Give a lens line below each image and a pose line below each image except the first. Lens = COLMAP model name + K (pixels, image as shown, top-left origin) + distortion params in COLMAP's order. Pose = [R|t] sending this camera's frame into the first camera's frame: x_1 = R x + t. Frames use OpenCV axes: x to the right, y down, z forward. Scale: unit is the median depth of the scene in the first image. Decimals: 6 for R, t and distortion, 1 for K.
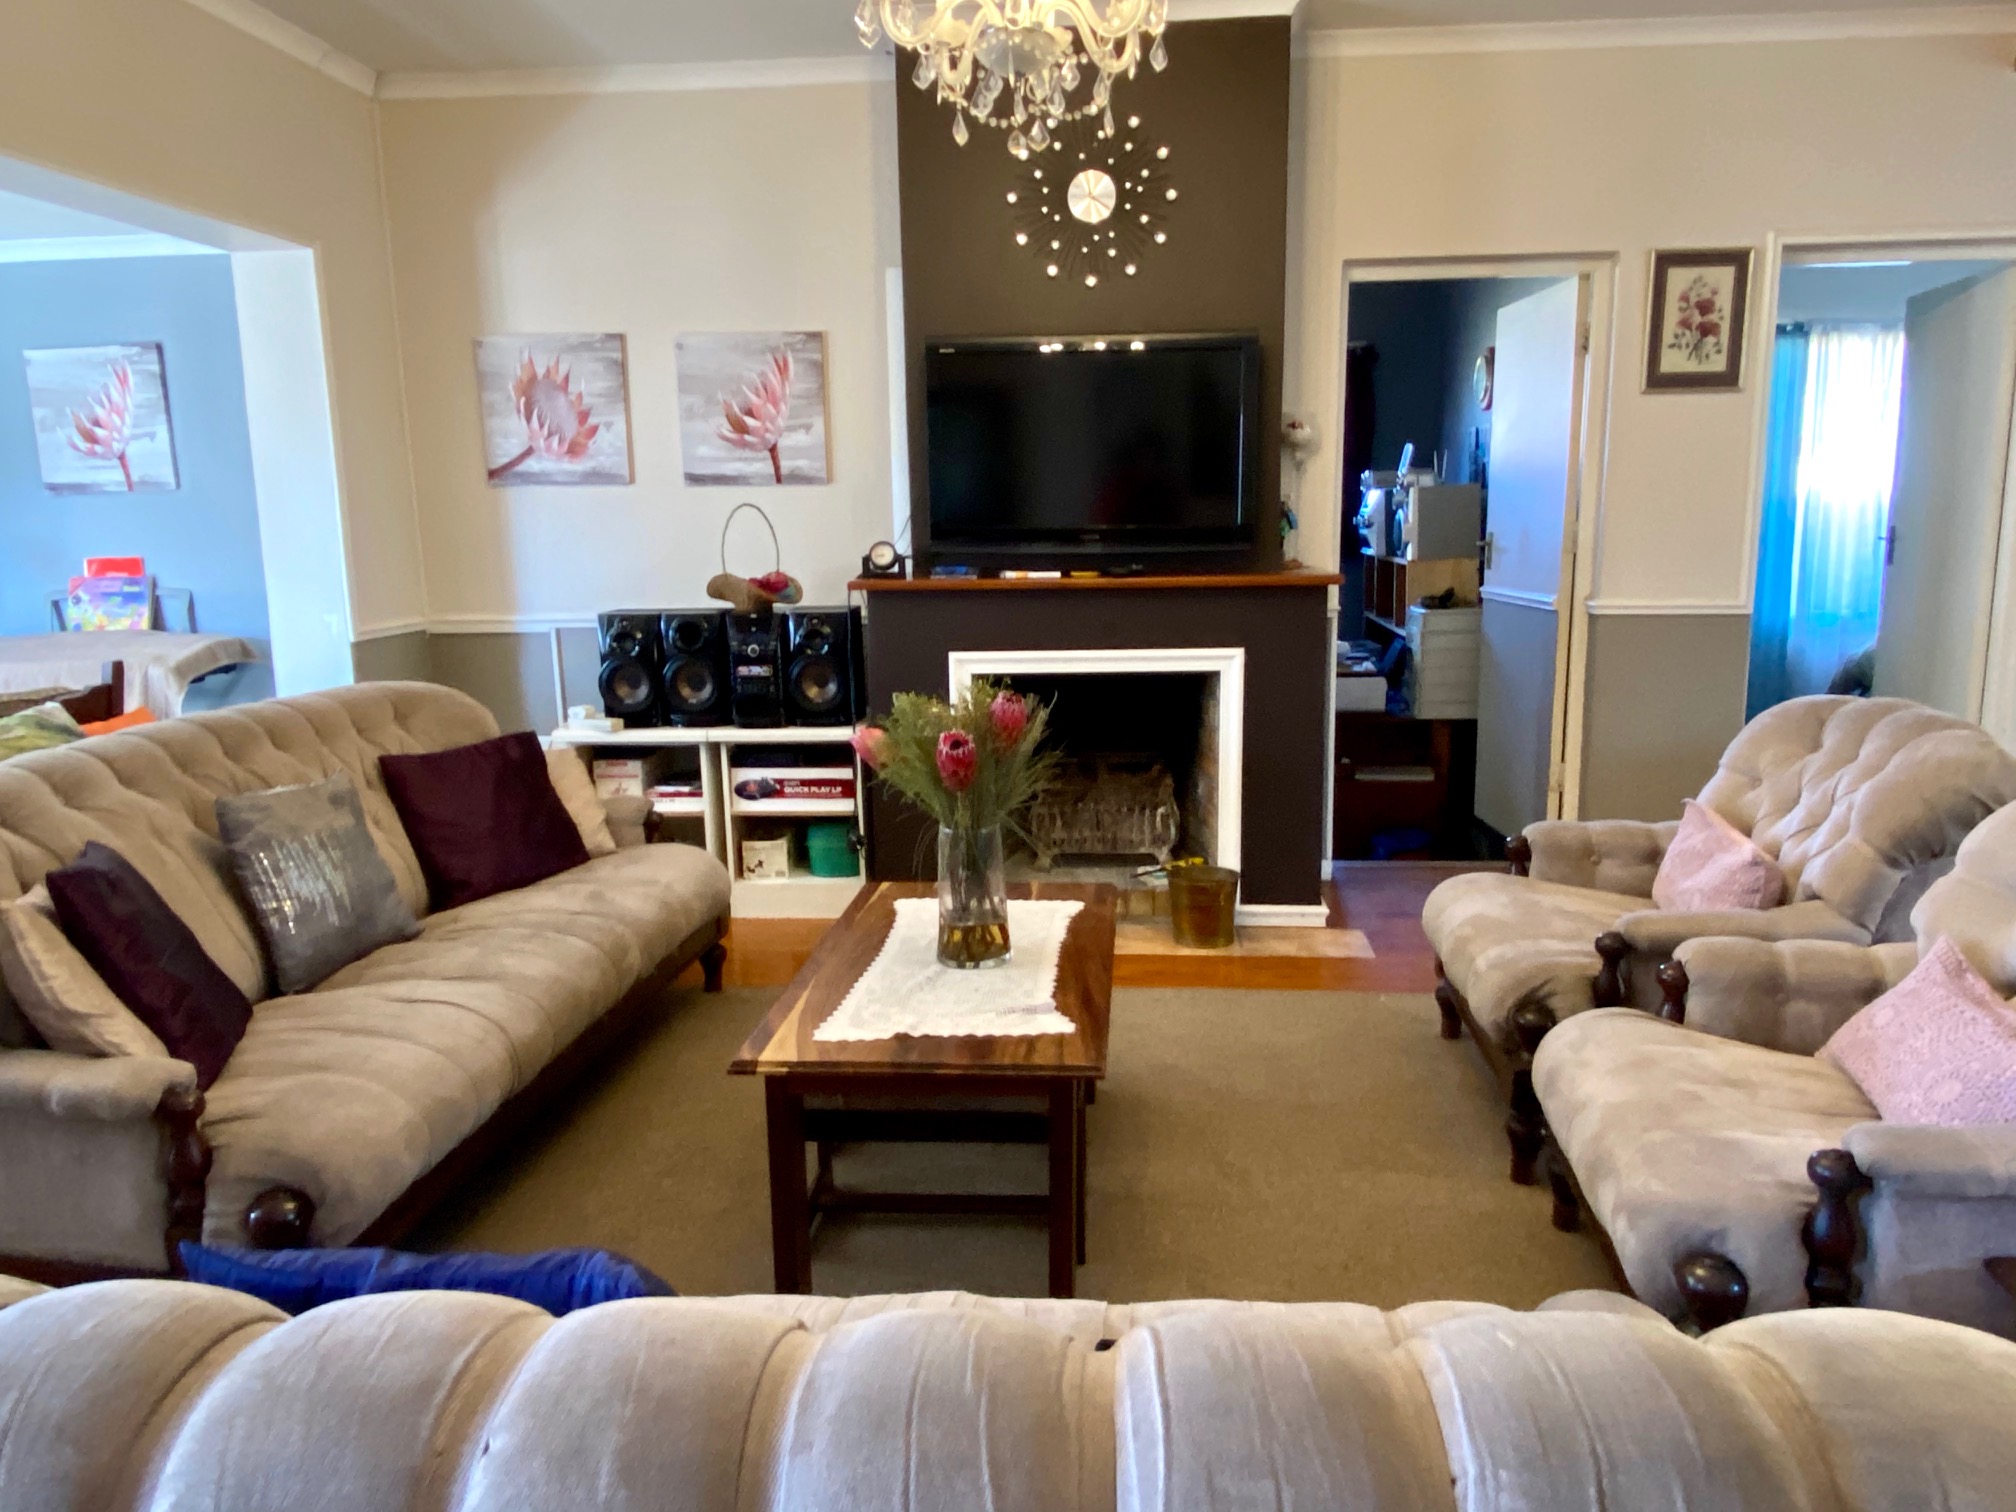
lens RADIAL K [[1369.3, 0, 1014.4], [0, 1369.3, 754.5], [0, 0, 1]] dist [0.076400, -0.092189]
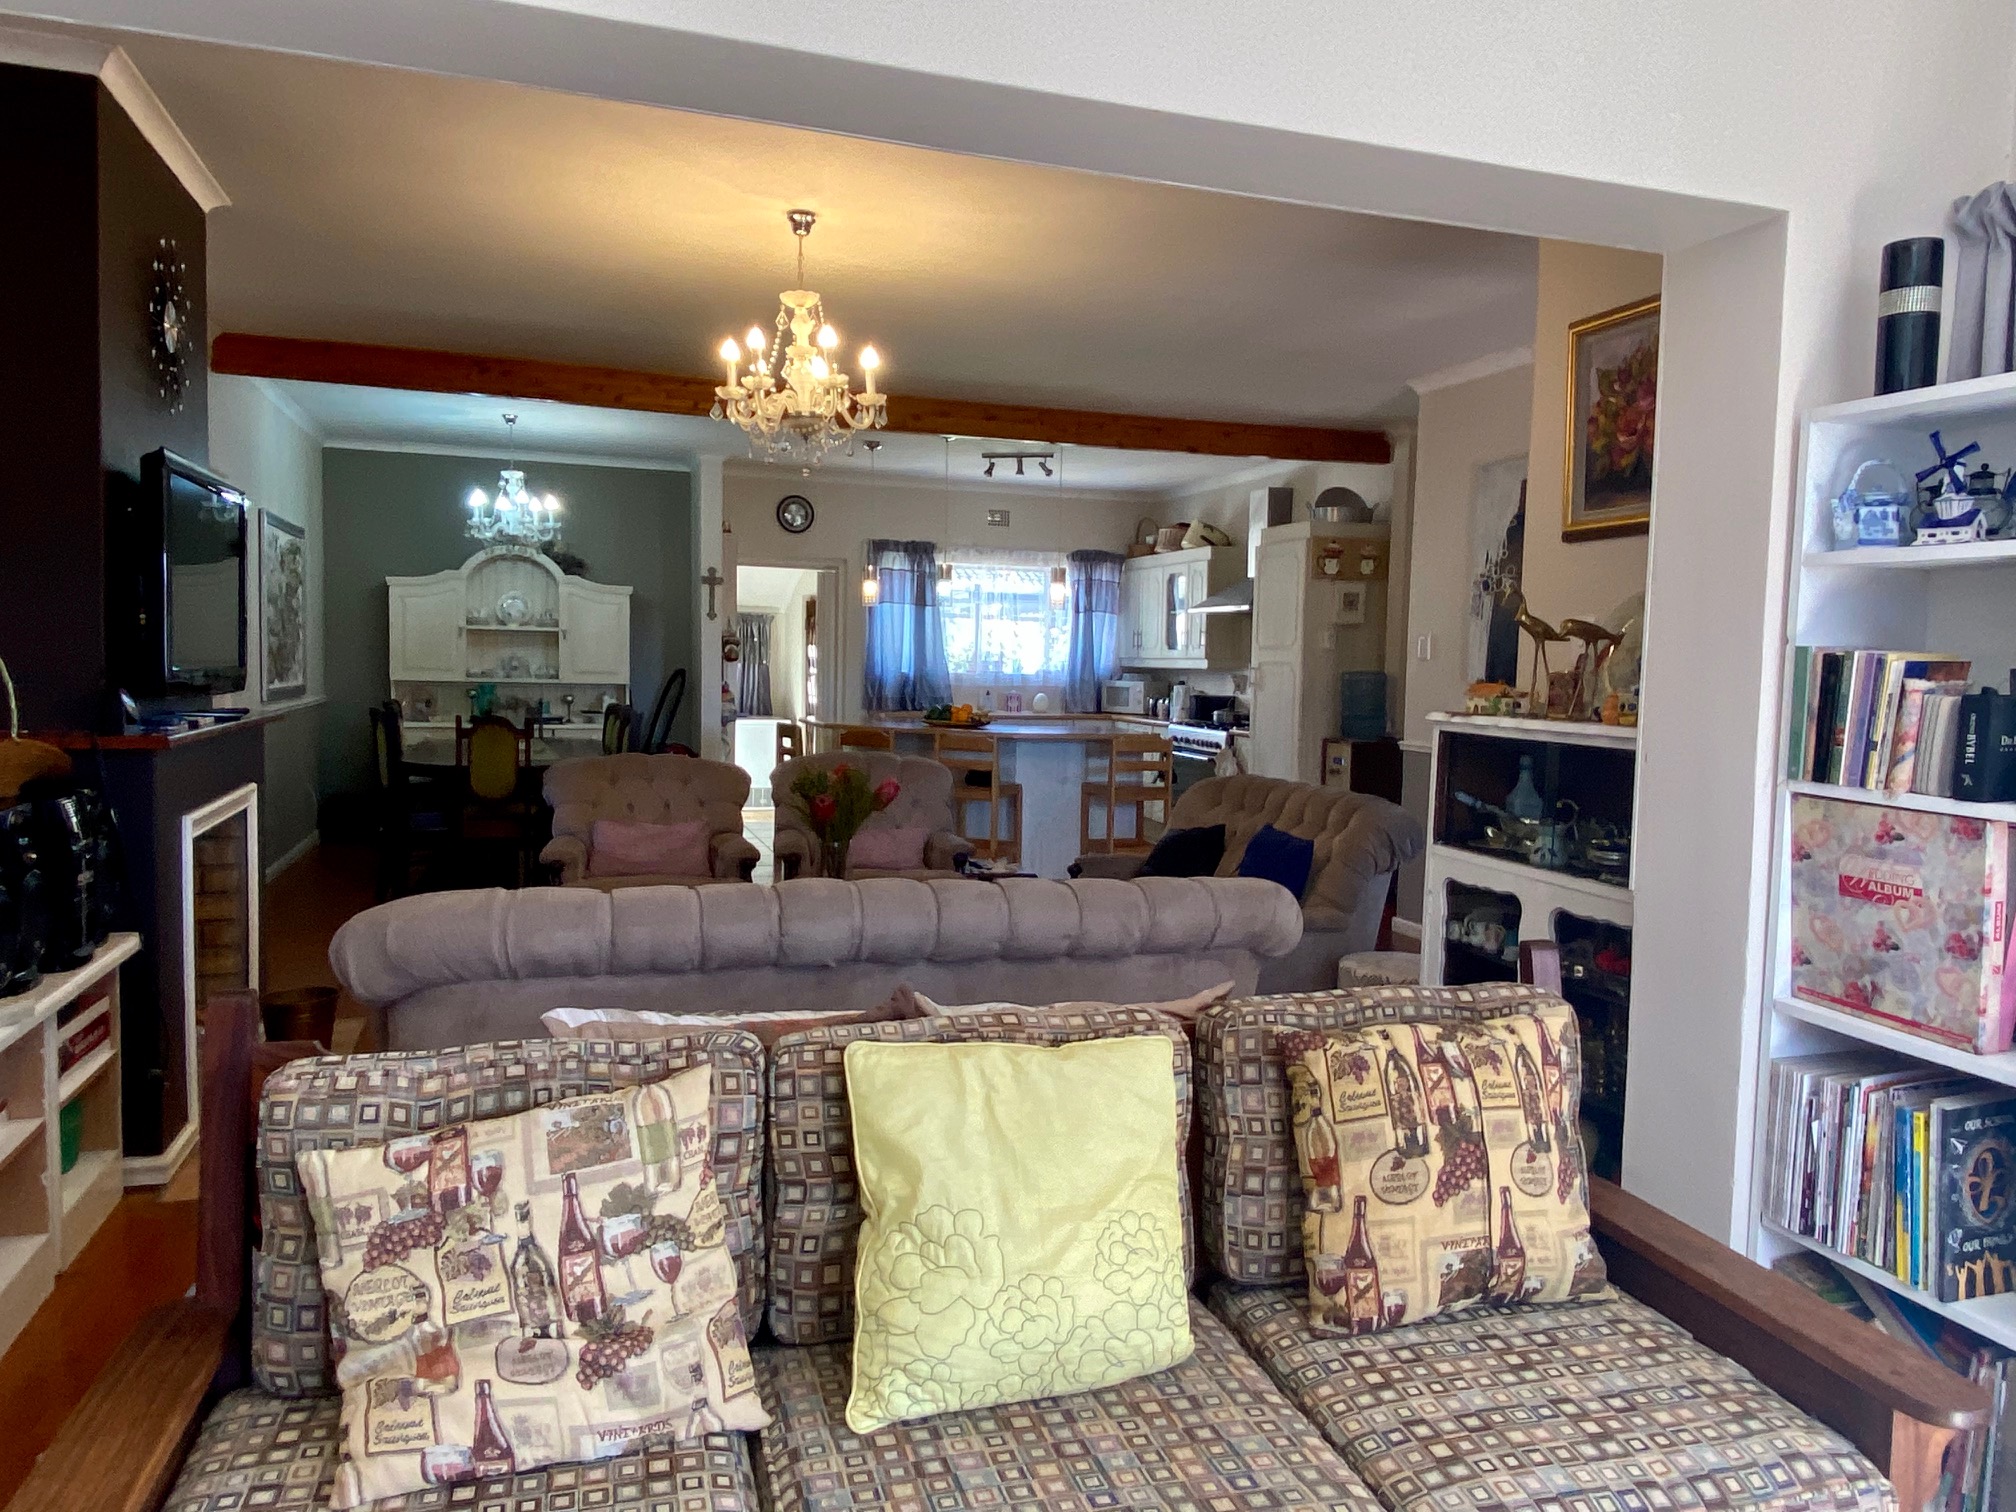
lens RADIAL K [[1369.3, 0, 1024.0], [0, 1369.3, 749.2], [0, 0, 1]] dist [0.076400, -0.092189]
pose [[-0.405982, -0.052189, 0.912390, -0.980058], [0.146574, 0.981725, 0.121375, -0.134969], [-0.902050, 0.183008, -0.390913, 0.818052]]
